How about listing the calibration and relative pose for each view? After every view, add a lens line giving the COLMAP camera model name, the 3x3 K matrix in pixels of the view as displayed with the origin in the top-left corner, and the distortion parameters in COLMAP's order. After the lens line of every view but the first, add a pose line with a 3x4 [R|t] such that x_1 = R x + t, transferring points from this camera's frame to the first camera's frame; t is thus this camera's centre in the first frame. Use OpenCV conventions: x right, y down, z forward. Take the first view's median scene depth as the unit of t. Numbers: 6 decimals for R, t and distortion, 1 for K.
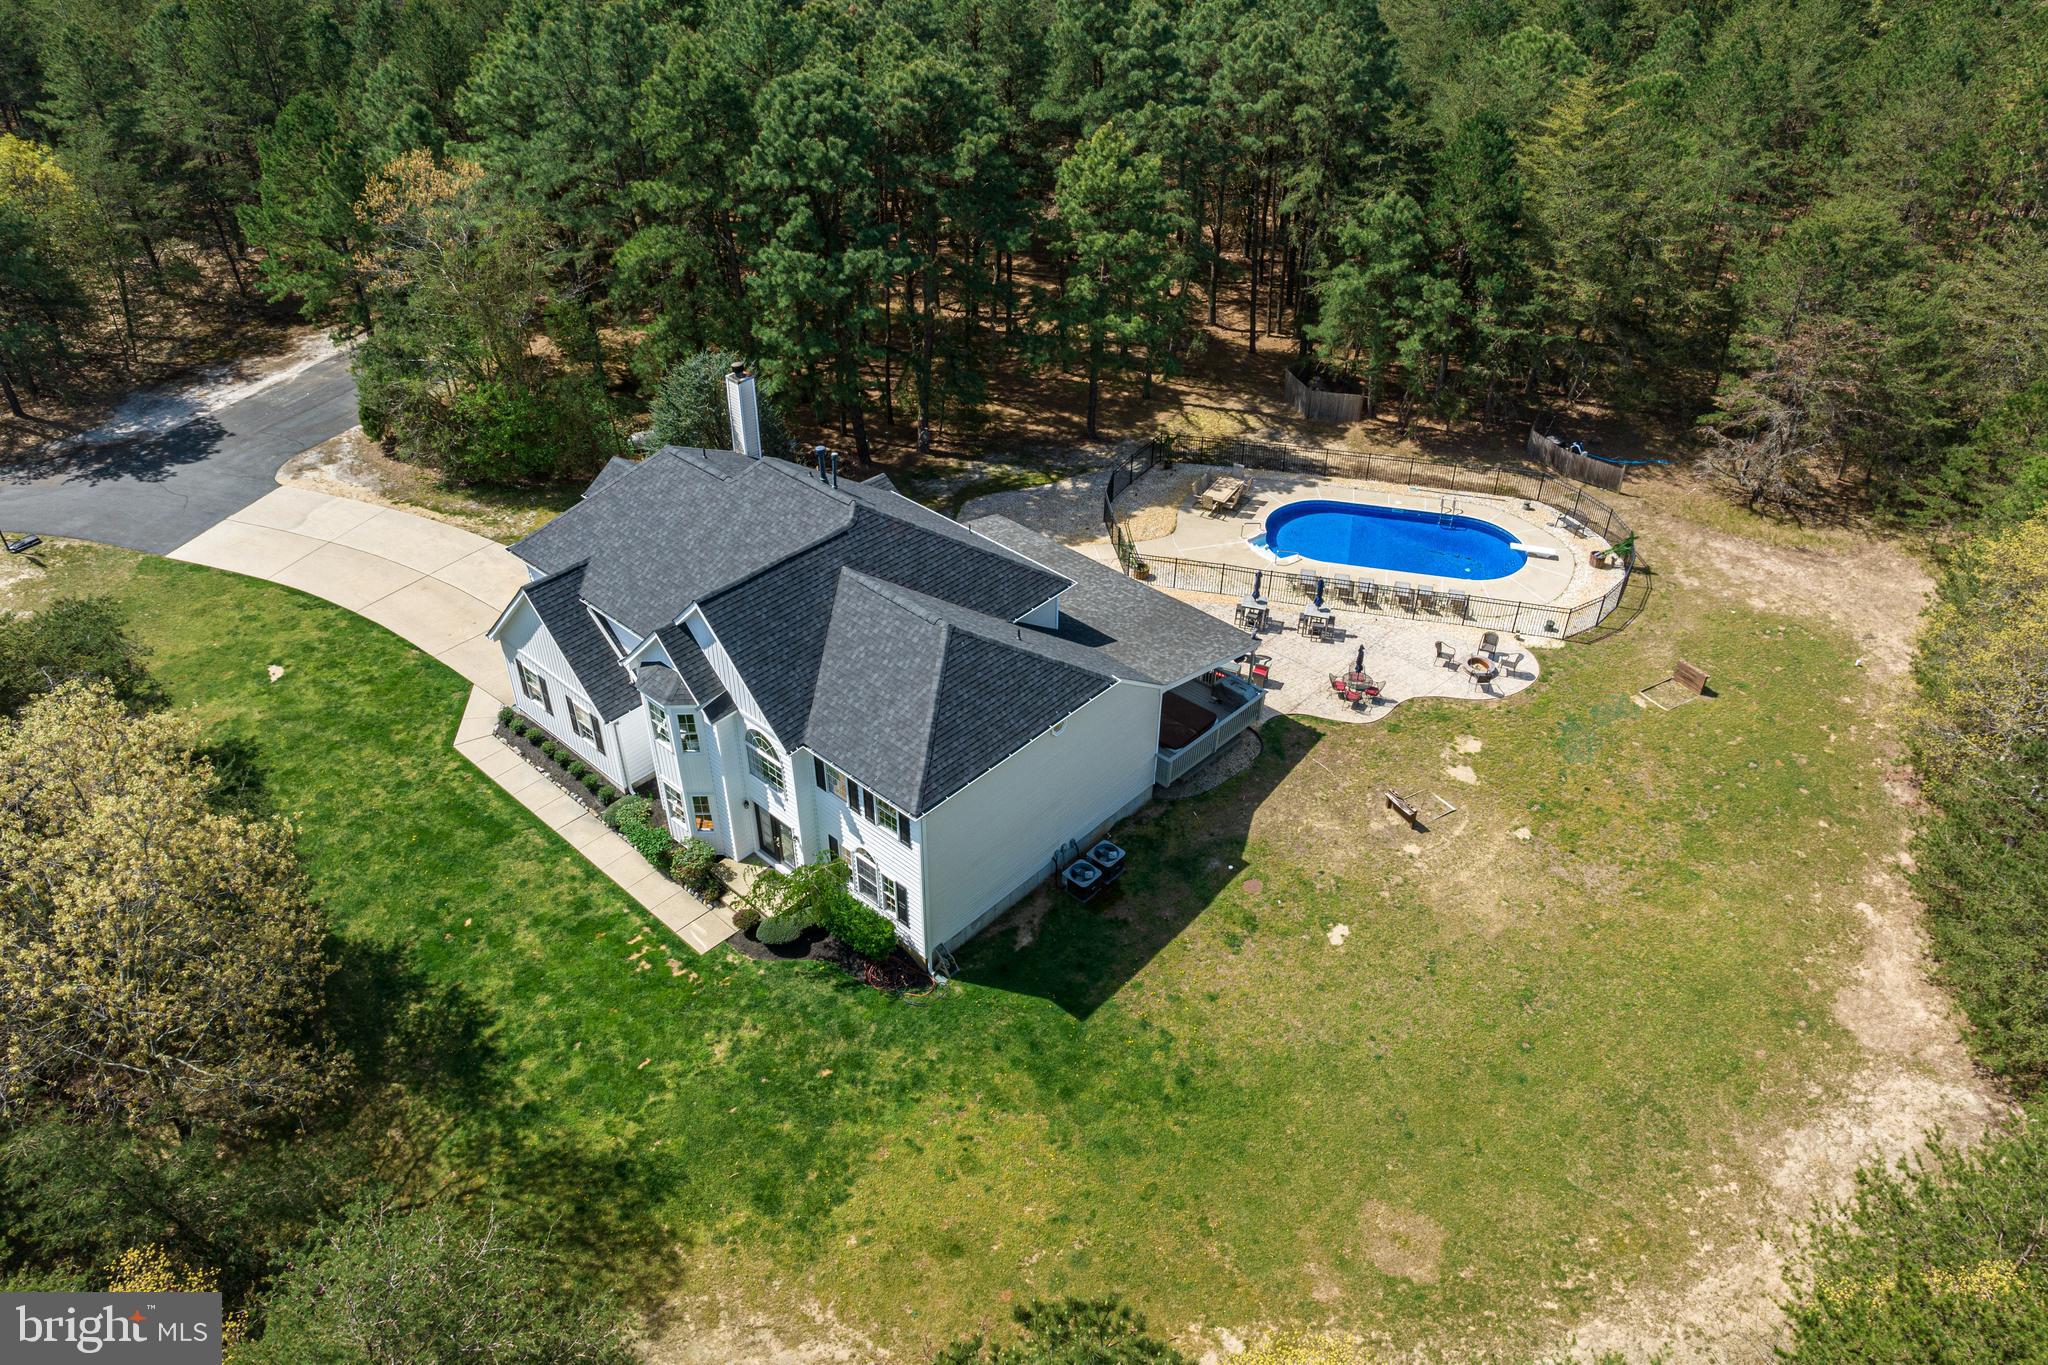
lens RADIAL K [[1437.6, 0, 1024.0], [0, 1437.6, 682.5], [0, 0, 1]] dist [-0.004321, -0.096725]
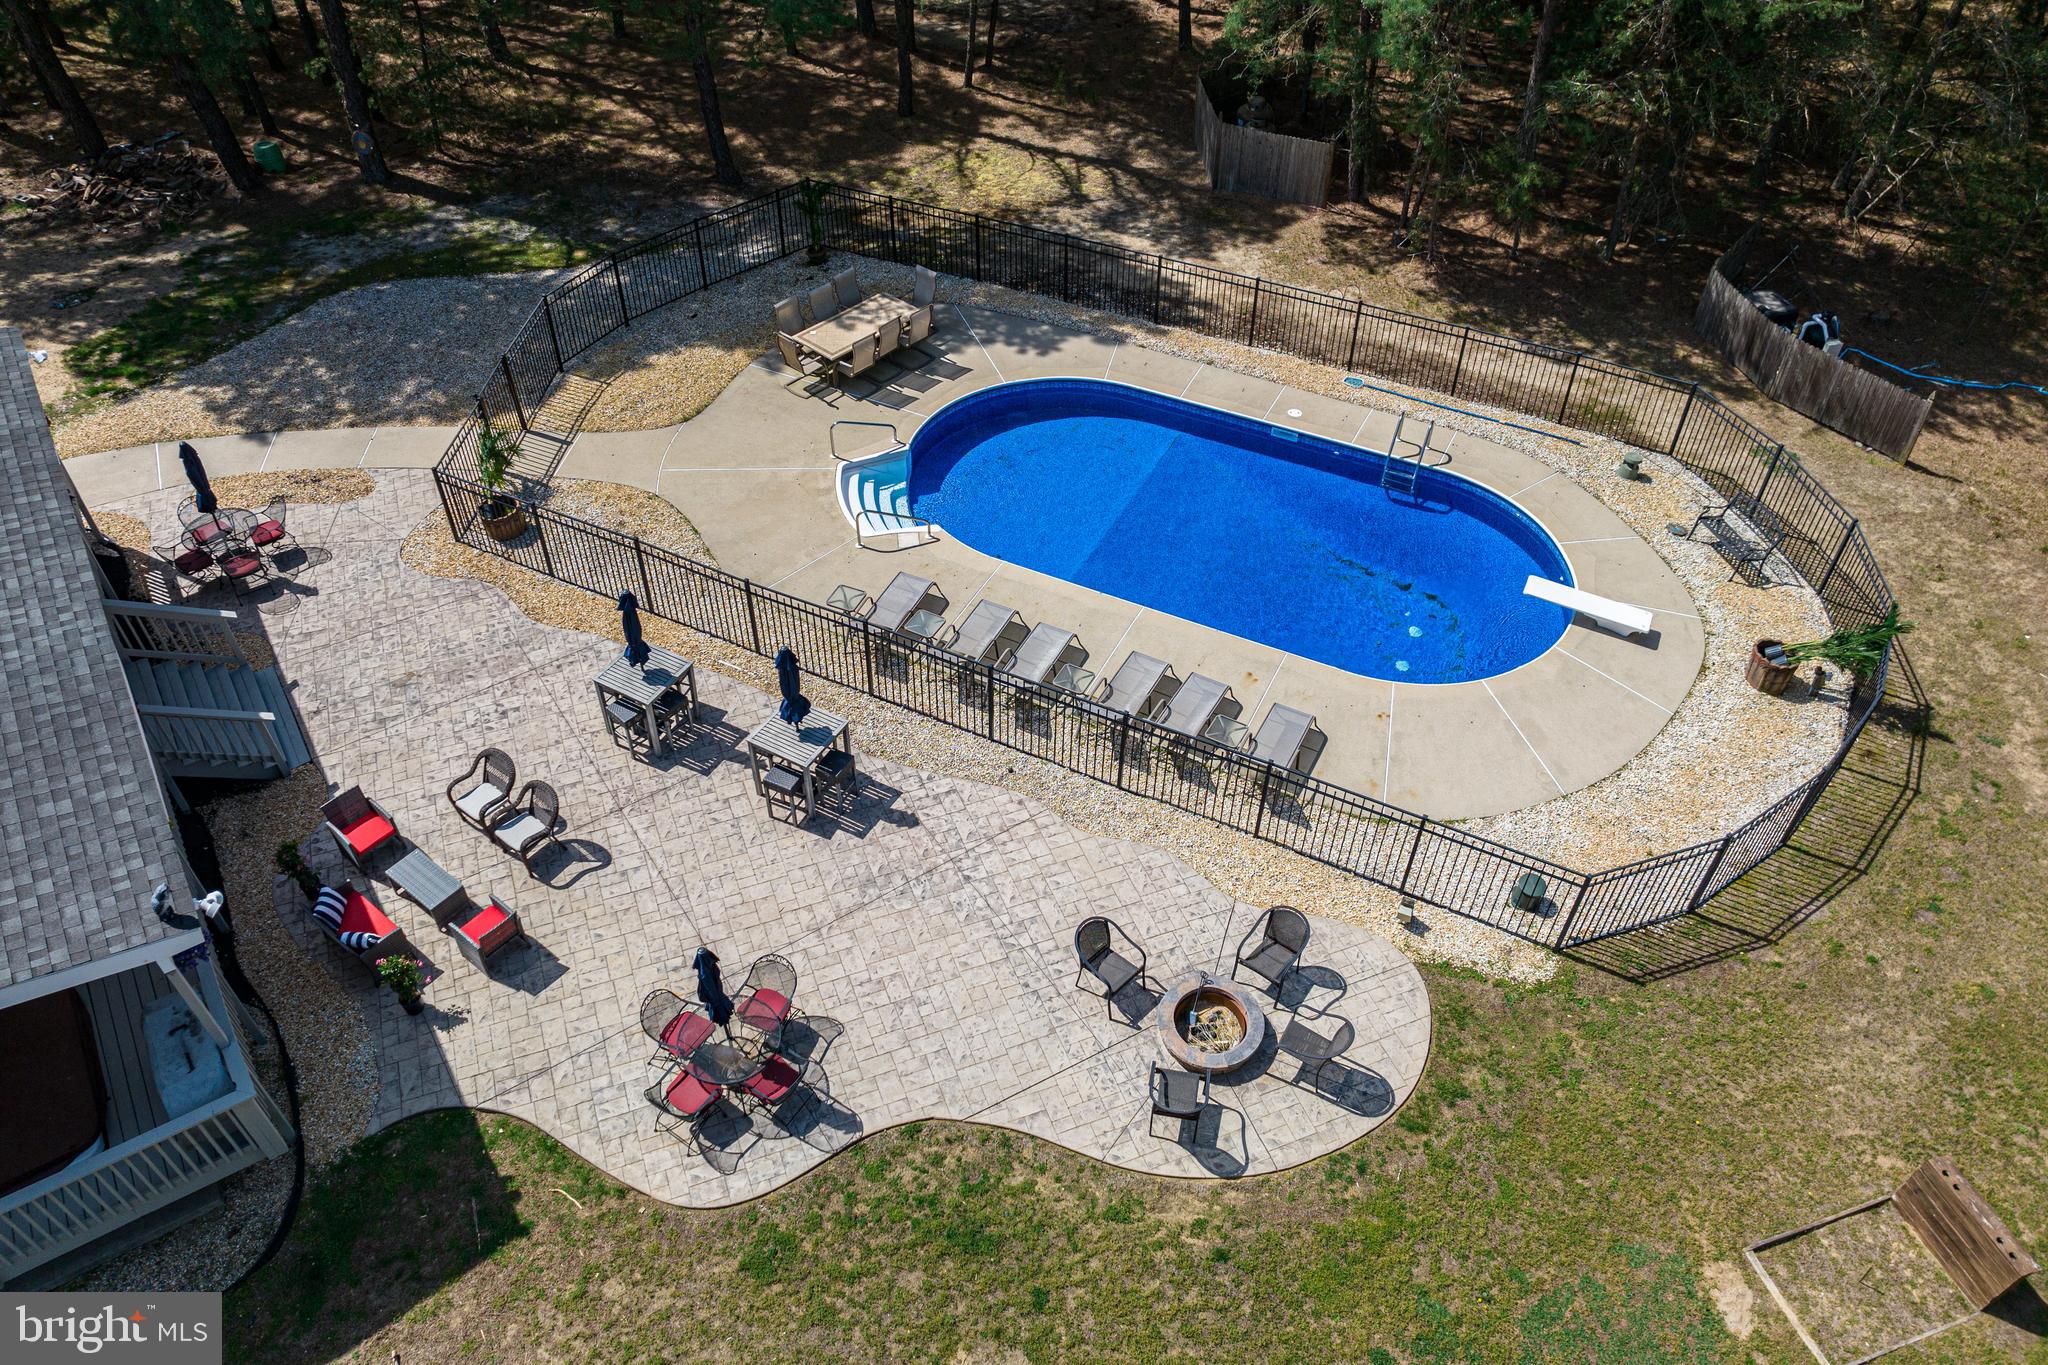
lens RADIAL K [[1441.4, 0, 1024.0], [0, 1441.4, 682.5], [0, 0, 1]] dist [-0.036509, -0.010983]
pose [[0.972347, 0.160438, -0.169709, 0.325910], [-0.135729, 0.979569, 0.148398, -0.123707], [0.190051, -0.121260, 0.974257, 0.726077]]
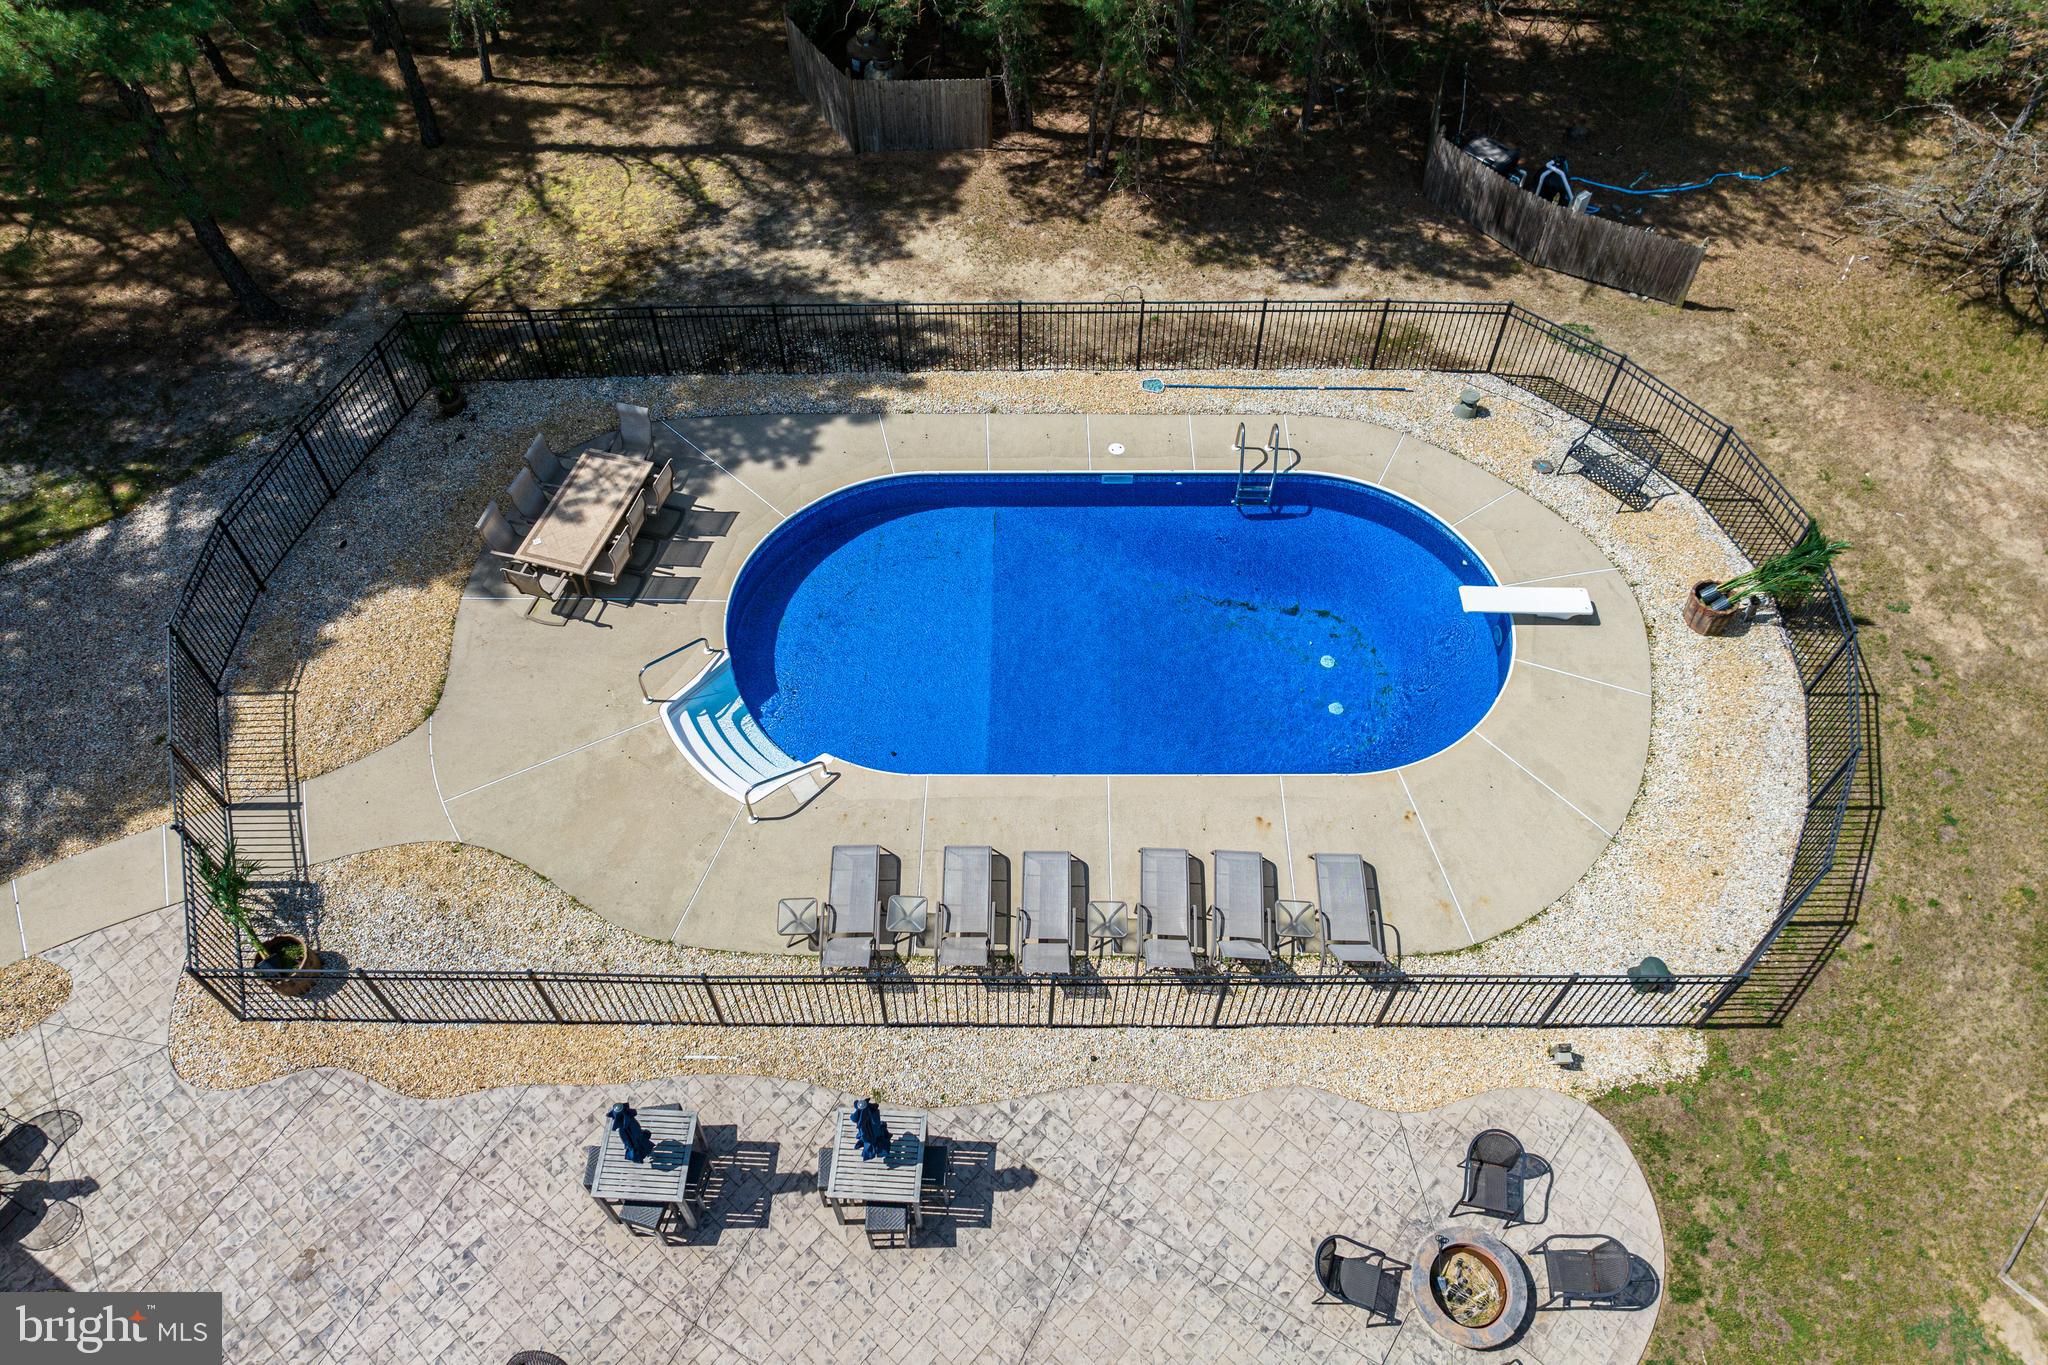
lens RADIAL K [[1436.4, 0, 1024.0], [0, 1436.4, 682.5], [0, 0, 1]] dist [-0.057979, 0.029285]
pose [[0.973791, -0.187074, 0.129358, 0.224312], [0.137499, 0.937261, 0.320367, -0.226966], [-0.181174, -0.294184, 0.938420, 0.811607]]
